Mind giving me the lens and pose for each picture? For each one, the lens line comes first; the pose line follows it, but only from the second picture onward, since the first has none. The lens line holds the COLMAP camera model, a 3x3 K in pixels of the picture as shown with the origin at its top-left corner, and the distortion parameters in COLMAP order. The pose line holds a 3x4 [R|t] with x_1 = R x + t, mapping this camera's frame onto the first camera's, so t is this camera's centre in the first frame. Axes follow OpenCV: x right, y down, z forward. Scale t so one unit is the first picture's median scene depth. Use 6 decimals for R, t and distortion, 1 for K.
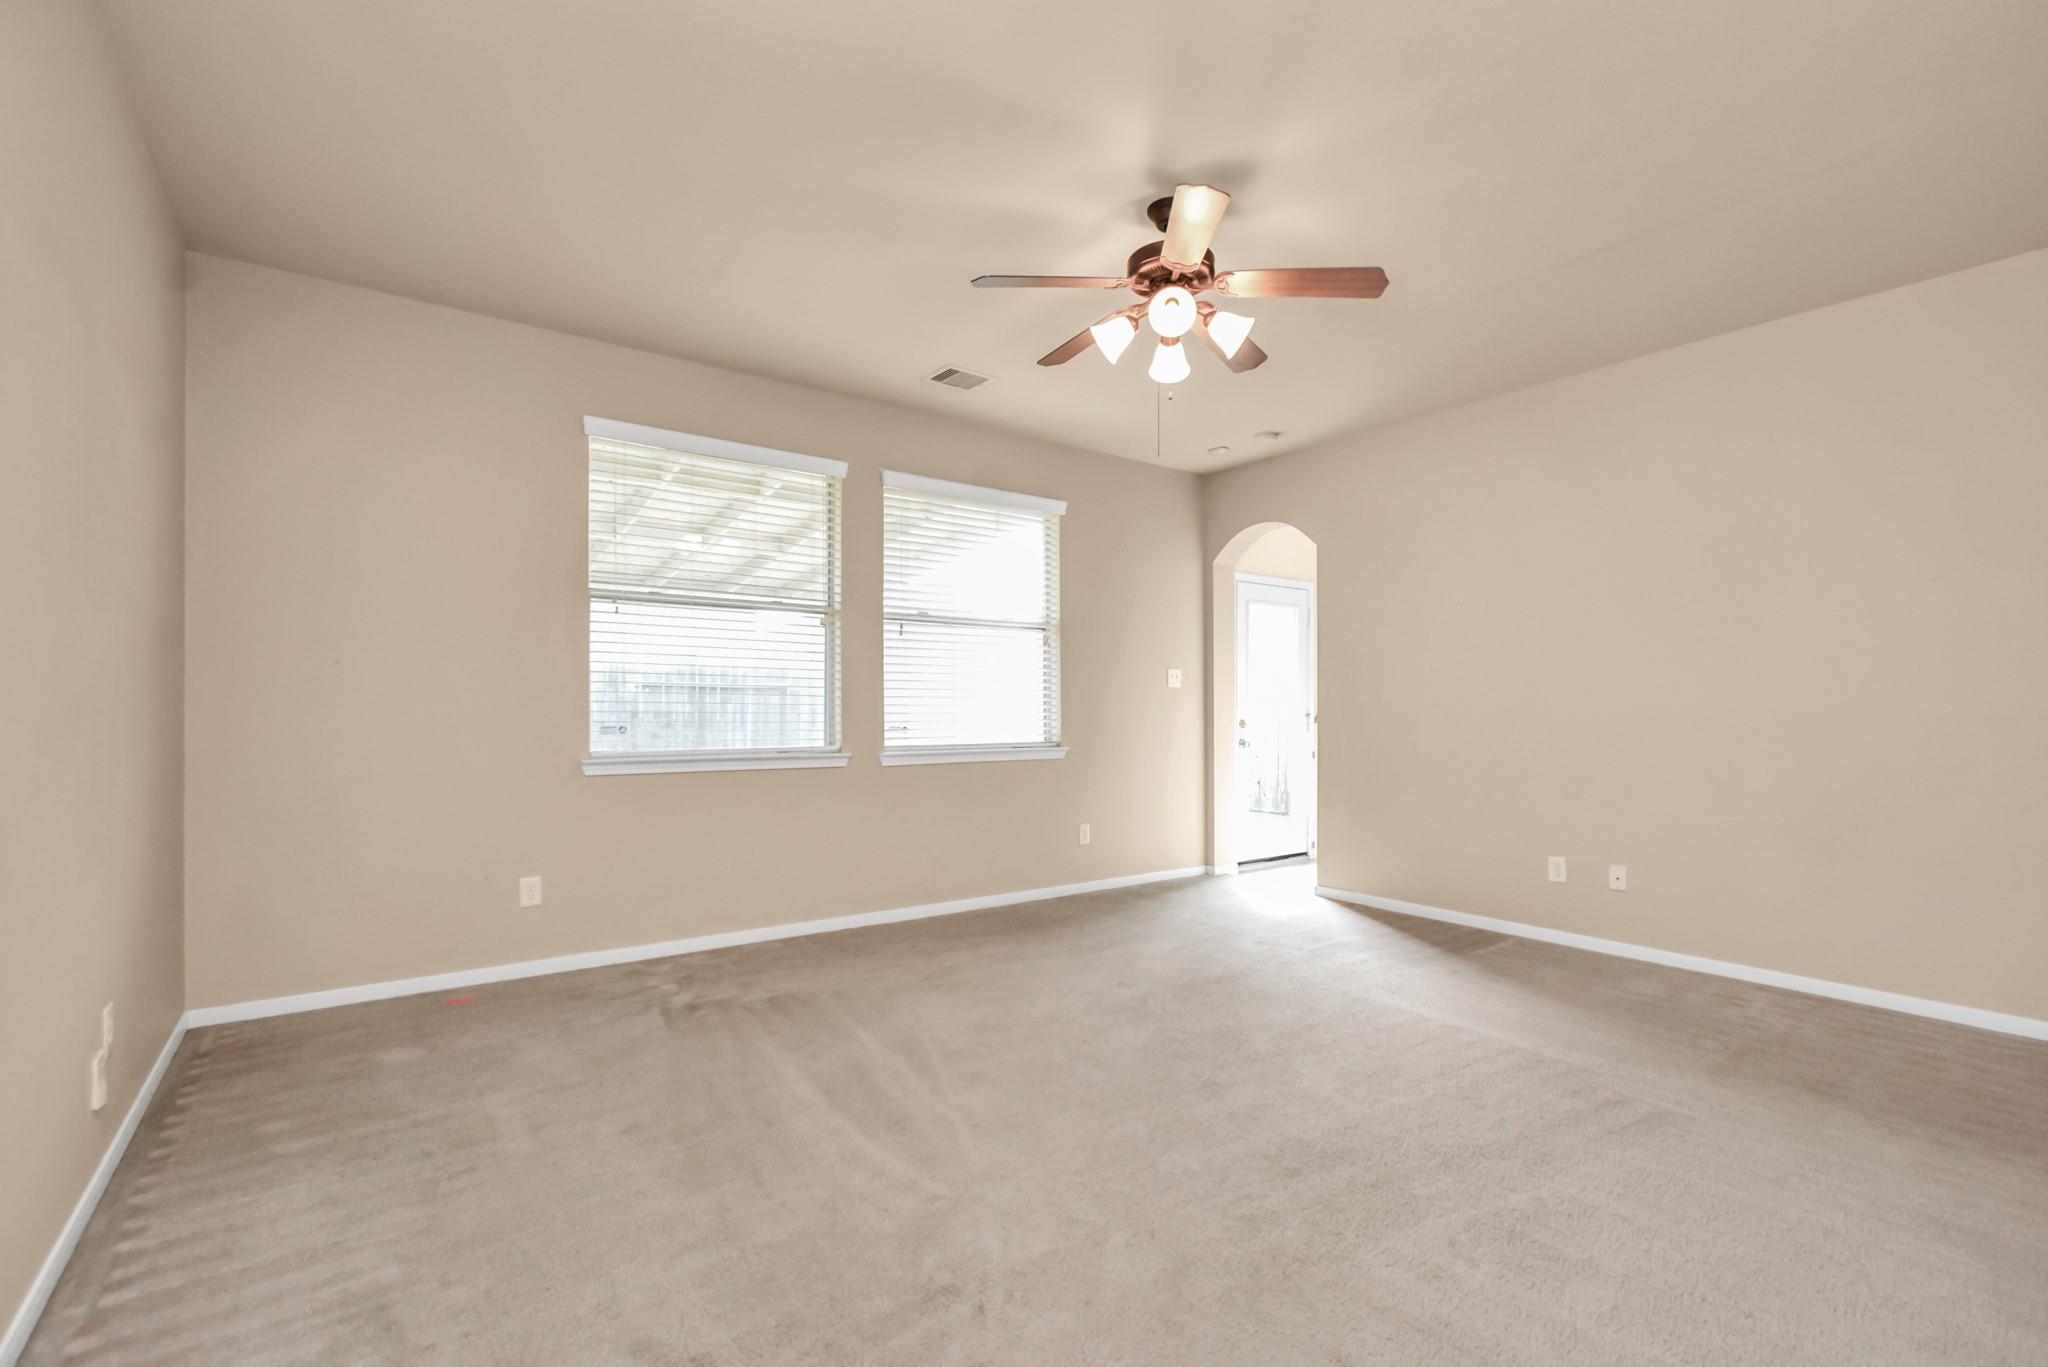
lens RADIAL K [[910.6, 0, 1027.4], [0, 910.6, 704.1], [0, 0, 1]] dist [0.000723, 0.000100]
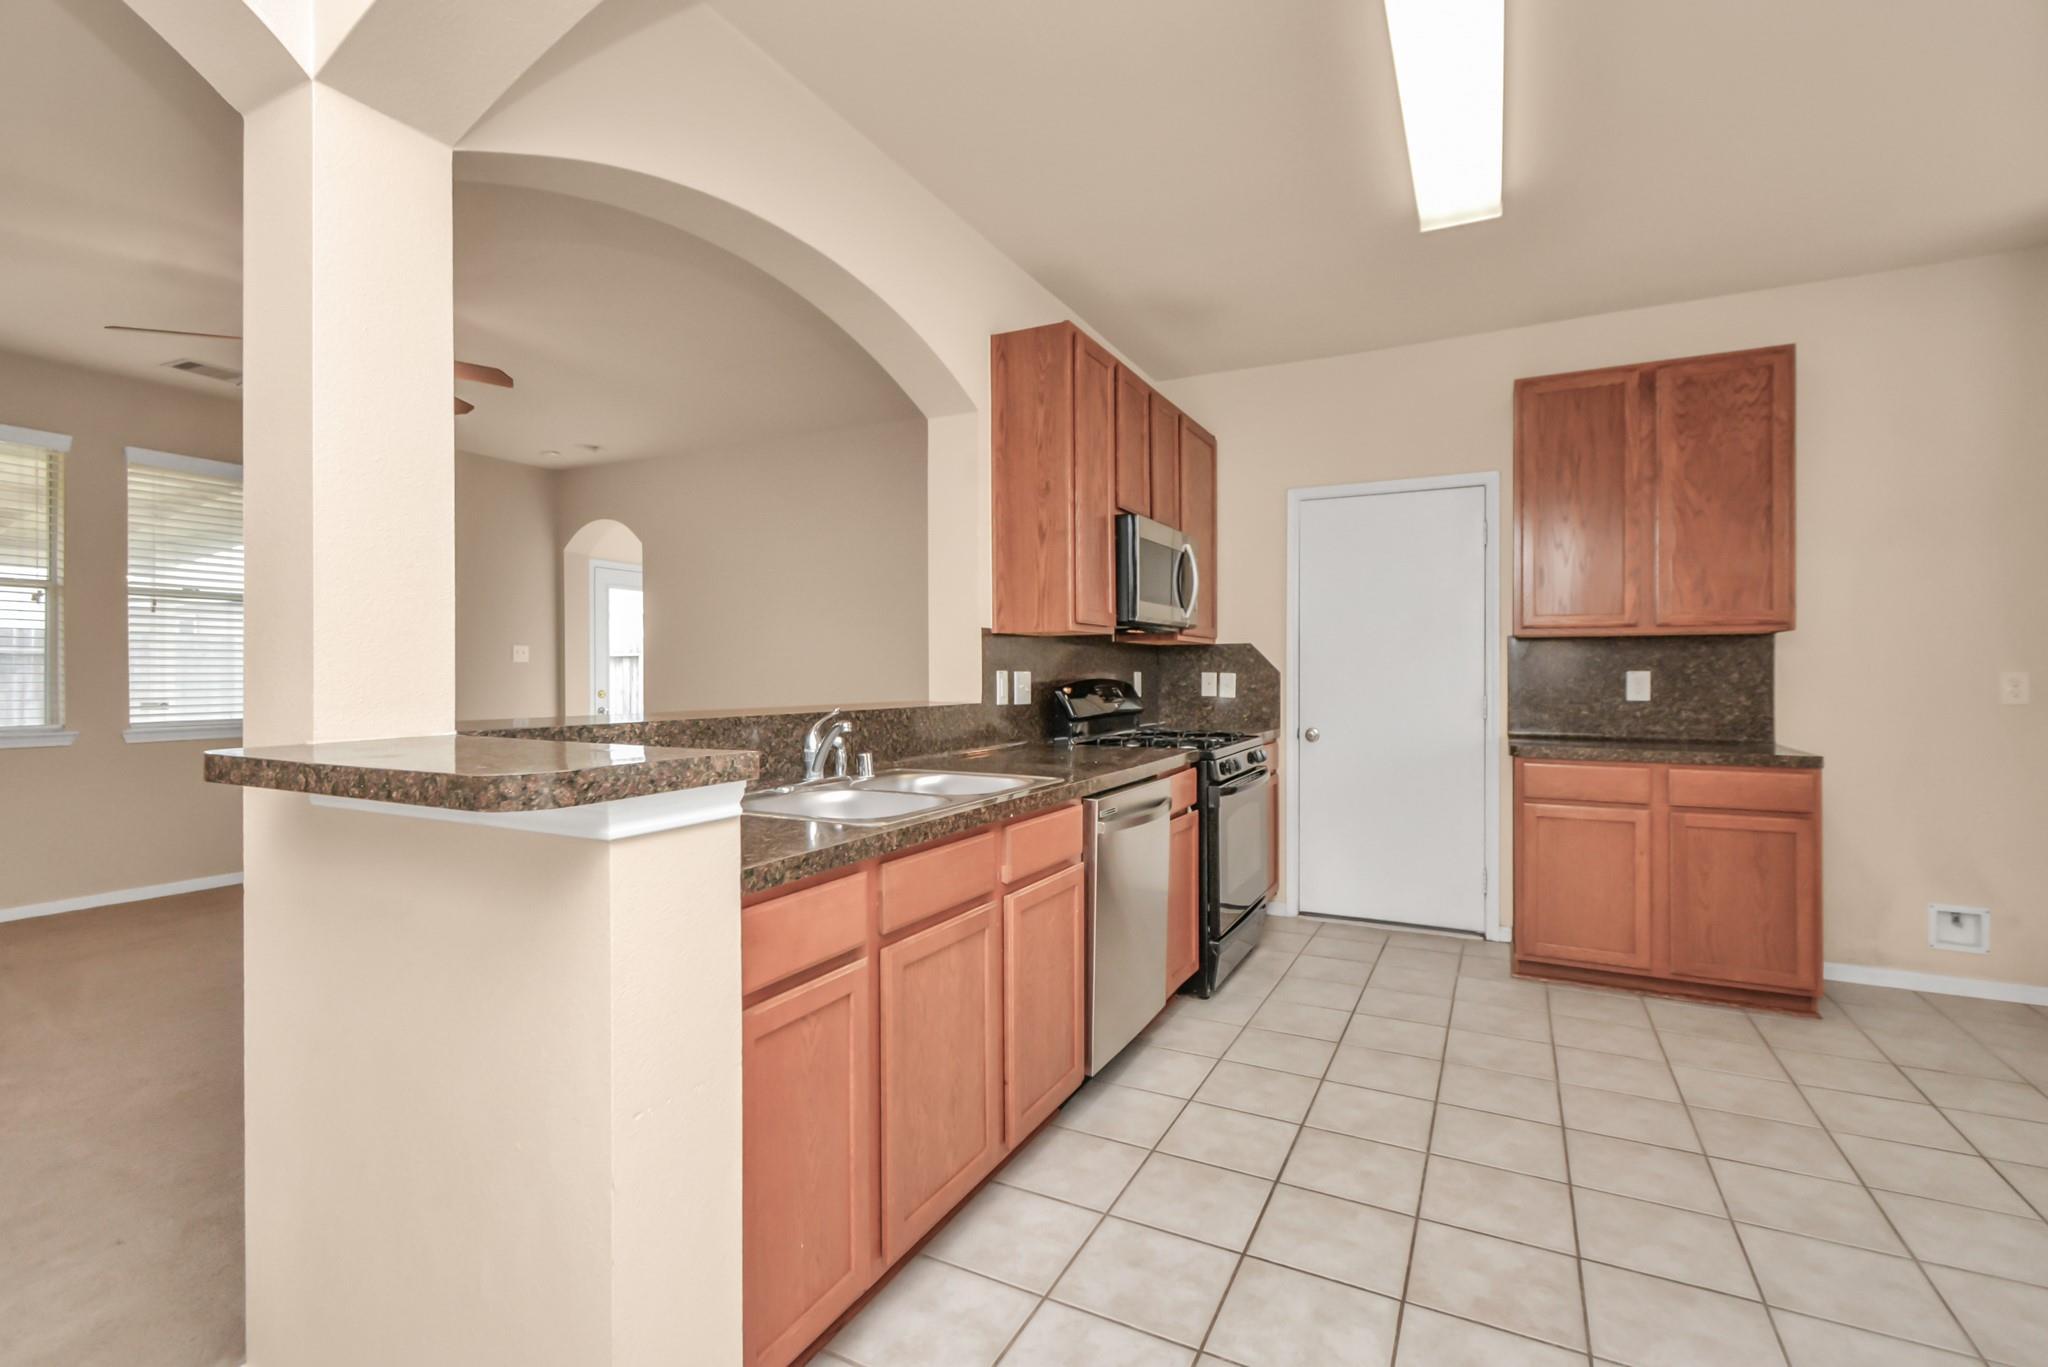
lens RADIAL K [[916.5, 0, 1057.7], [0, 916.5, 661.5], [0, 0, 1]] dist [-0.000122, -0.000382]
pose [[0.902168, 0.003742, 0.431369, 0.331623], [-0.001697, 0.999985, -0.005127, -0.018069], [-0.431382, 0.003893, 0.902161, -0.346828]]
